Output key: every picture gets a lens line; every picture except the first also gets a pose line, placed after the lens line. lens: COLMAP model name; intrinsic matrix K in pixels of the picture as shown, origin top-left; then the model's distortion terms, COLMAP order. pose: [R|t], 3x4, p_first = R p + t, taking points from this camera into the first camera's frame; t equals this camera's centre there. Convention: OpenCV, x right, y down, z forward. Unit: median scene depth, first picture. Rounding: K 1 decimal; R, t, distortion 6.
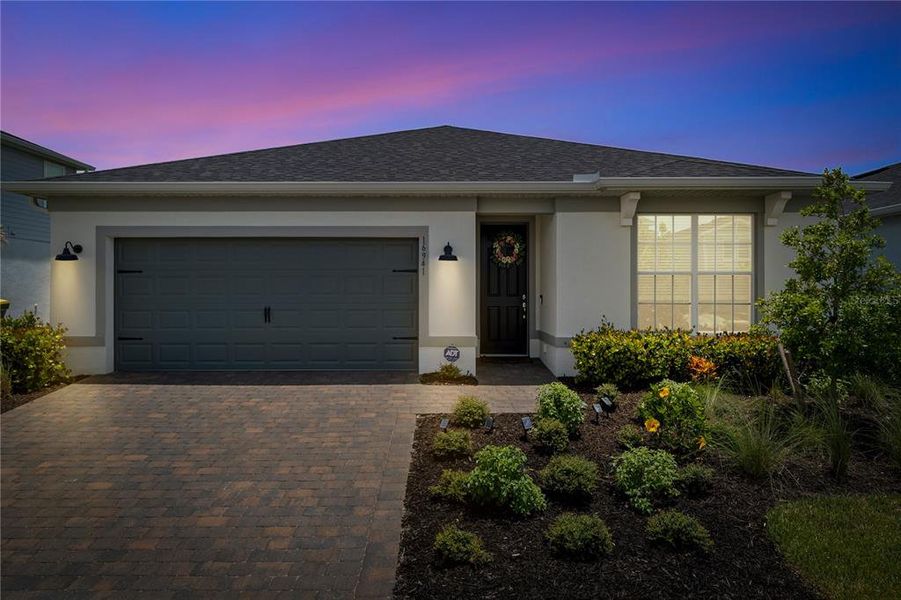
lens RADIAL K [[591.5, 0, 452.1], [0, 591.5, 298.9], [0, 0, 1]] dist [-0.023644, -0.000187]
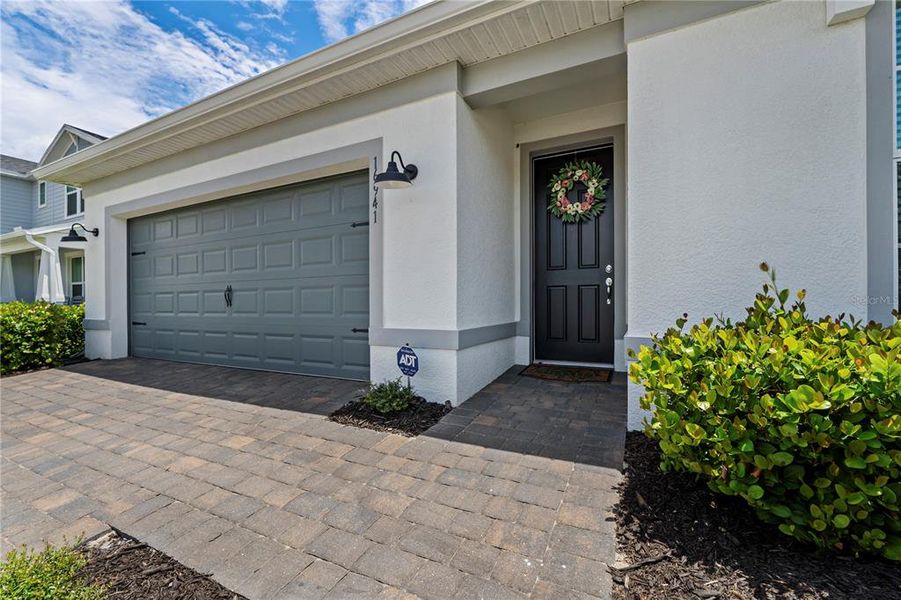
lens RADIAL K [[383.5, 0, 449.7], [0, 383.5, 310.6], [0, 0, 1]] dist [-0.000383, -0.000018]
pose [[0.886606, 0.001690, -0.462523, 0.191446], [0.001293, 0.999980, 0.006133, 0.043955], [0.462524, -0.006035, 0.886586, 0.698152]]
